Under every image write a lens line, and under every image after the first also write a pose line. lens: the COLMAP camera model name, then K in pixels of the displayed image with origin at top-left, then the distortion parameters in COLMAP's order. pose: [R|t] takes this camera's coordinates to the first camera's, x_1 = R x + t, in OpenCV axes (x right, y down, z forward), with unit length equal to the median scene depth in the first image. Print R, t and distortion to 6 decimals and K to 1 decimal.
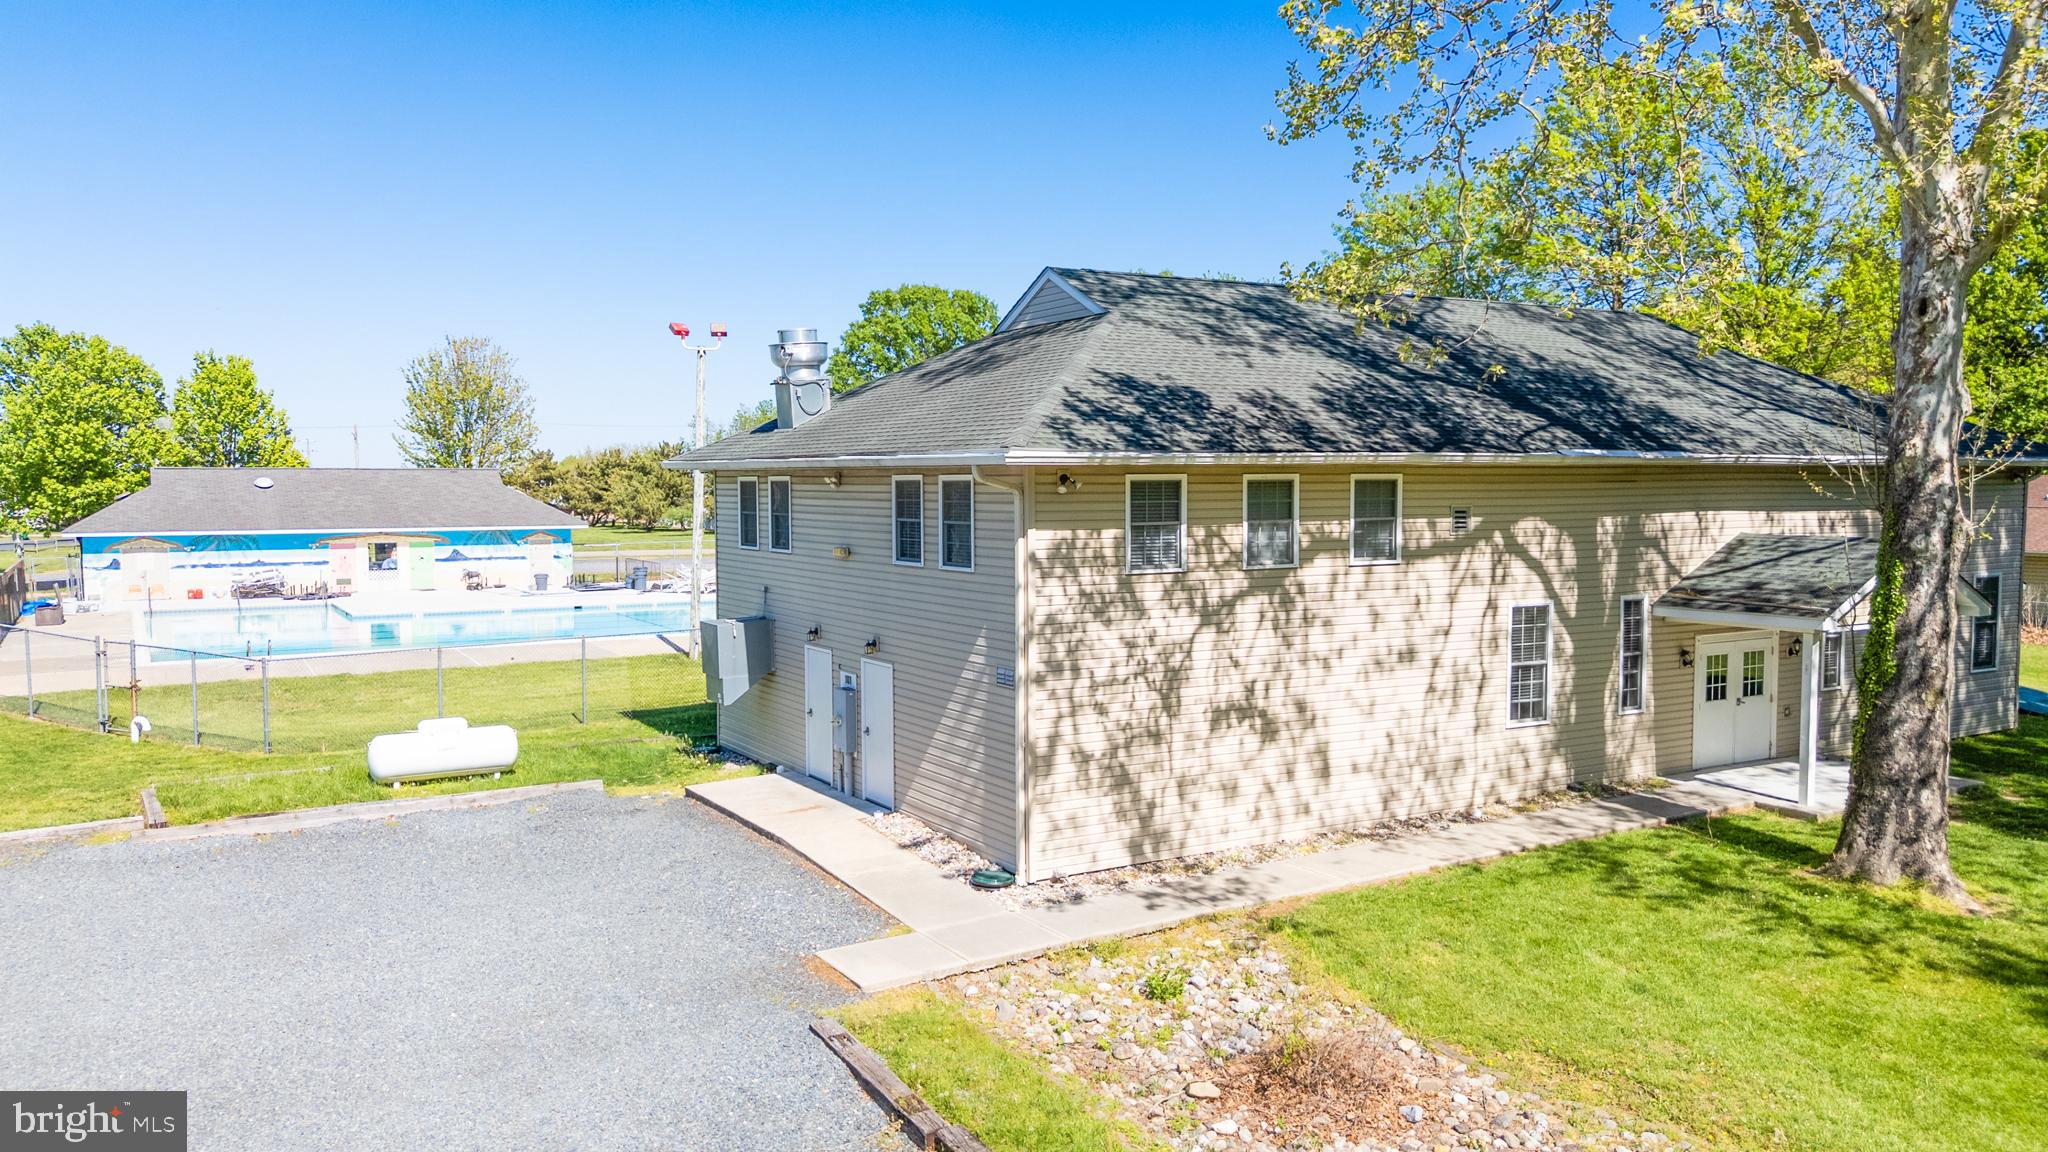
lens RADIAL K [[1474.9, 0, 1021.5], [0, 1474.9, 596.6], [0, 0, 1]] dist [0.050626, -0.025829]
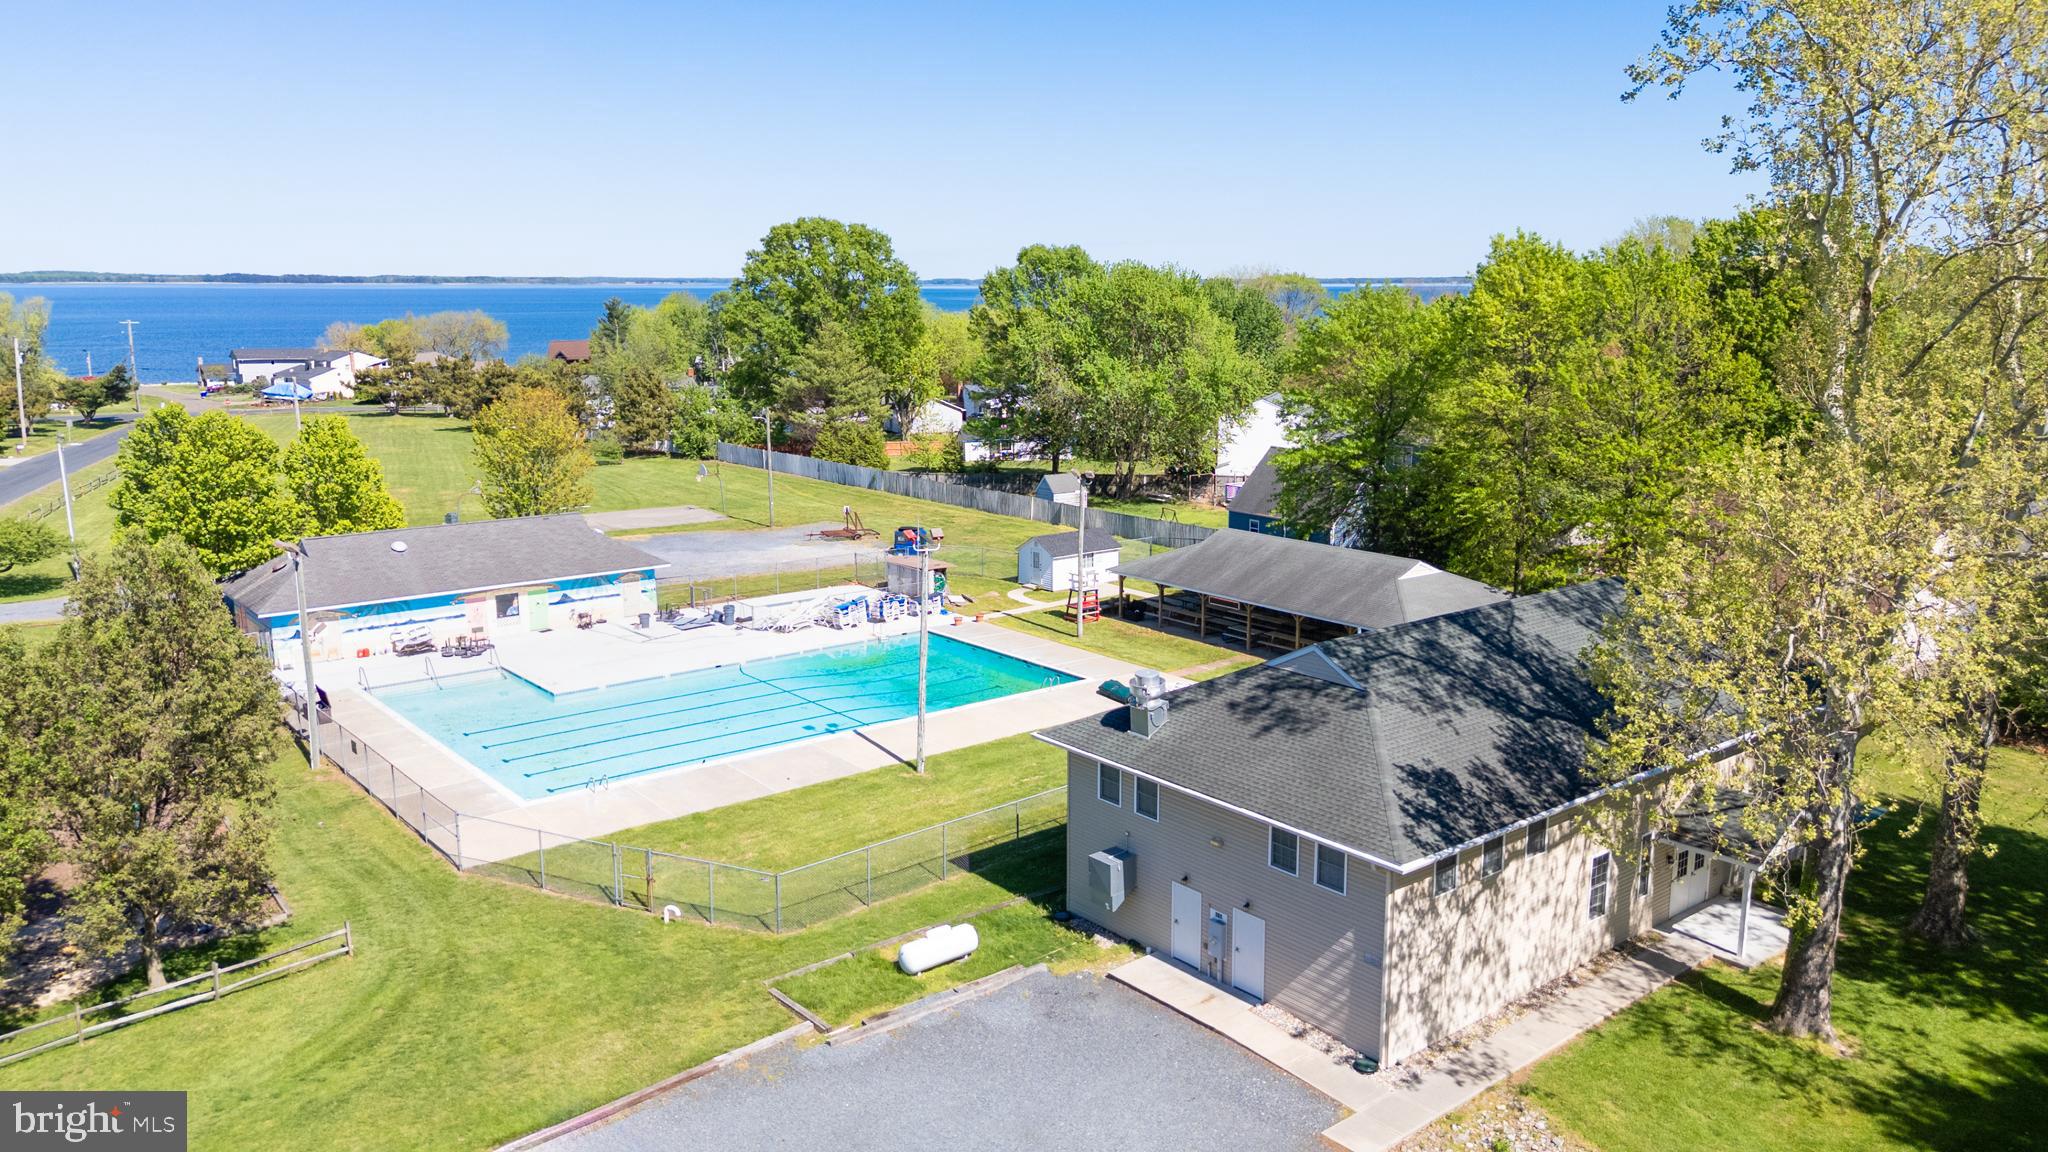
lens RADIAL K [[1474.9, 0, 1018.3], [0, 1474.9, 569.9], [0, 0, 1]] dist [0.050626, -0.025829]
pose [[0.988925, -0.021706, 0.146817, -0.655749], [0.005332, 0.993805, 0.111010, -0.589295], [-0.148317, -0.108998, 0.982915, -0.653966]]
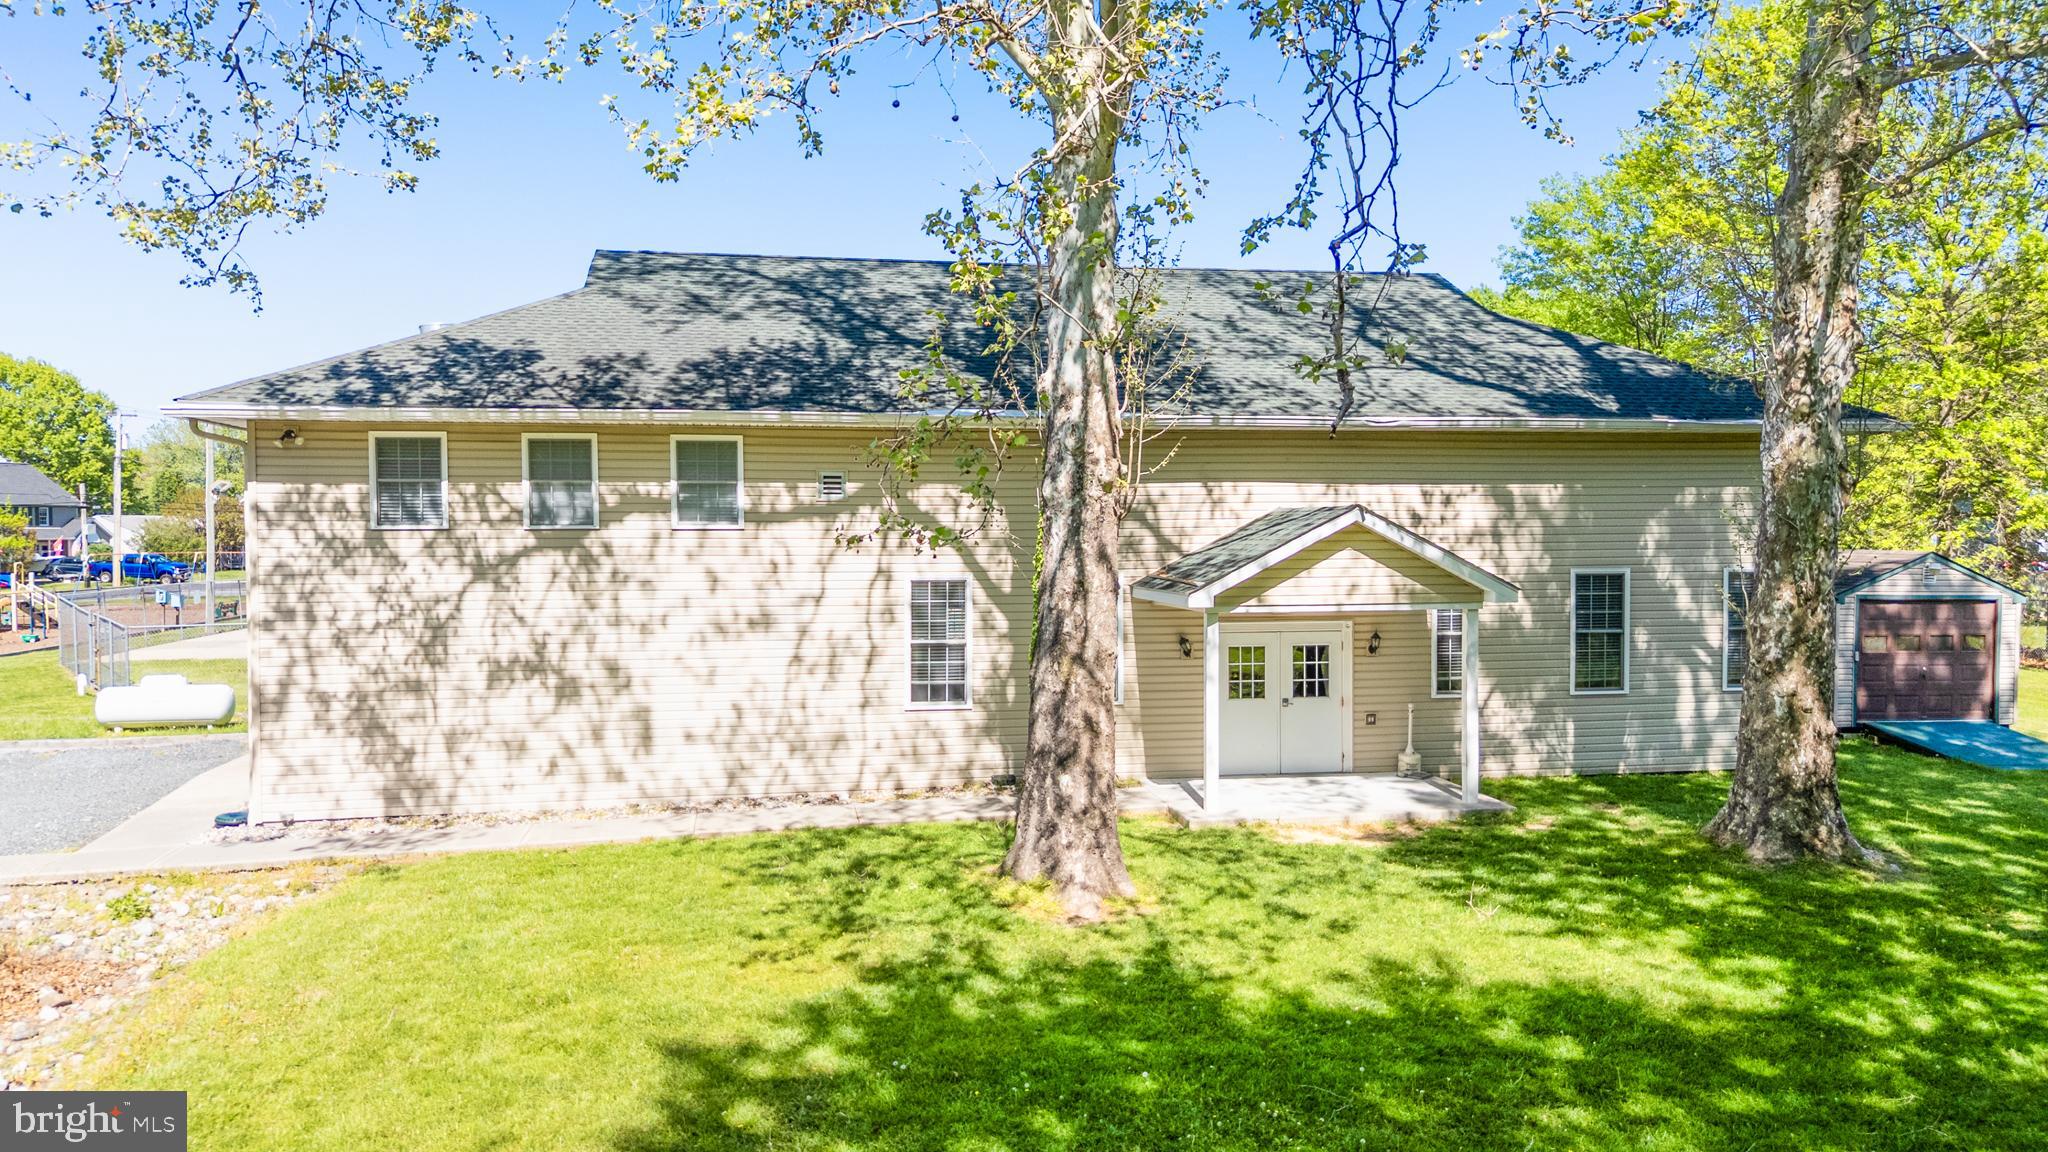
lens RADIAL K [[1474.9, 0, 1055.8], [0, 1474.9, 543.4], [0, 0, 1]] dist [0.050626, -0.025829]
pose [[0.937667, 0.004017, -0.347511, 0.819463], [-0.027240, 0.997706, -0.061967, 0.044747], [0.346465, 0.067571, 0.935626, 0.174370]]
